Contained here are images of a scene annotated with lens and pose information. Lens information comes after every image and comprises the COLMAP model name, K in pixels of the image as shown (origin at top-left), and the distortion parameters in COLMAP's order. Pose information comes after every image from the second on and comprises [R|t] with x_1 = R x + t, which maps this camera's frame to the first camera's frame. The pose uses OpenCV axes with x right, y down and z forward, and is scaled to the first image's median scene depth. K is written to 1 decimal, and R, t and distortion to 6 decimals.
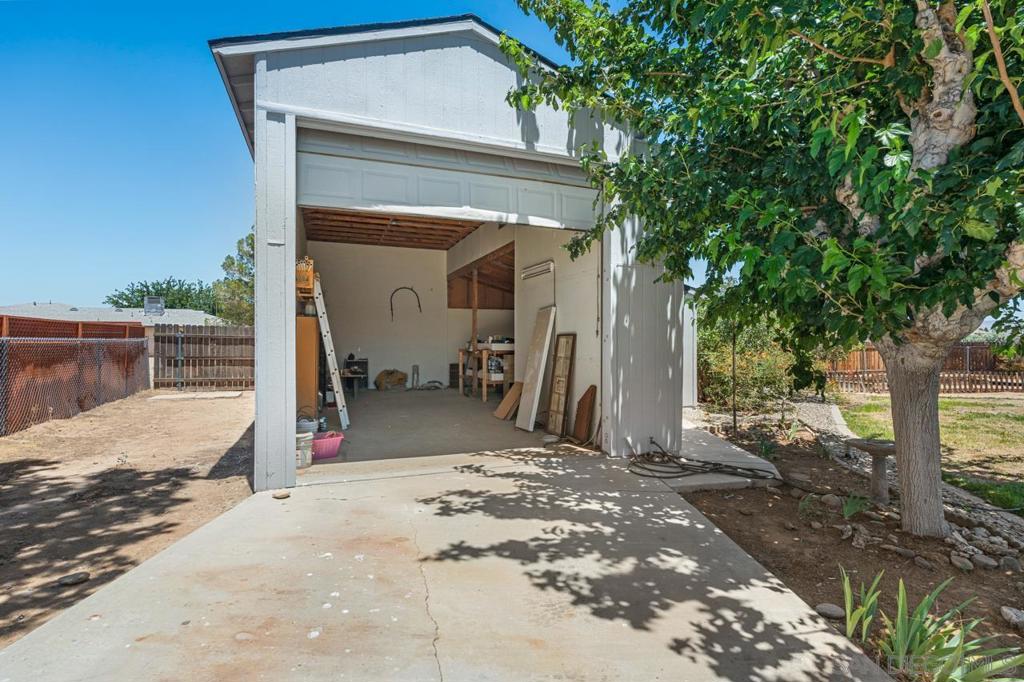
lens RADIAL K [[490.5, 0, 512.0], [0, 490.5, 341.0], [0, 0, 1]] dist [0.000064, -0.000038]
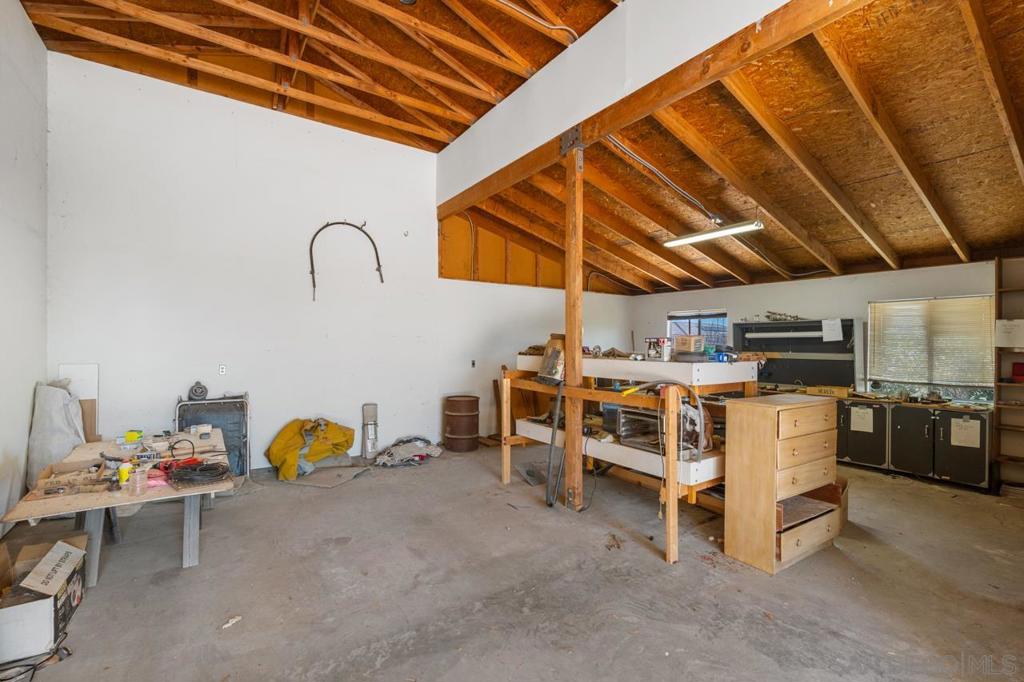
lens RADIAL K [[451.1, 0, 512.0], [0, 451.1, 341.0], [0, 0, 1]] dist [0.000216, -0.000007]
pose [[0.972064, 0.004357, 0.234675, -0.168122], [-0.004148, 0.999990, -0.001384, -0.006501], [-0.234679, 0.000372, 0.972073, 0.582621]]
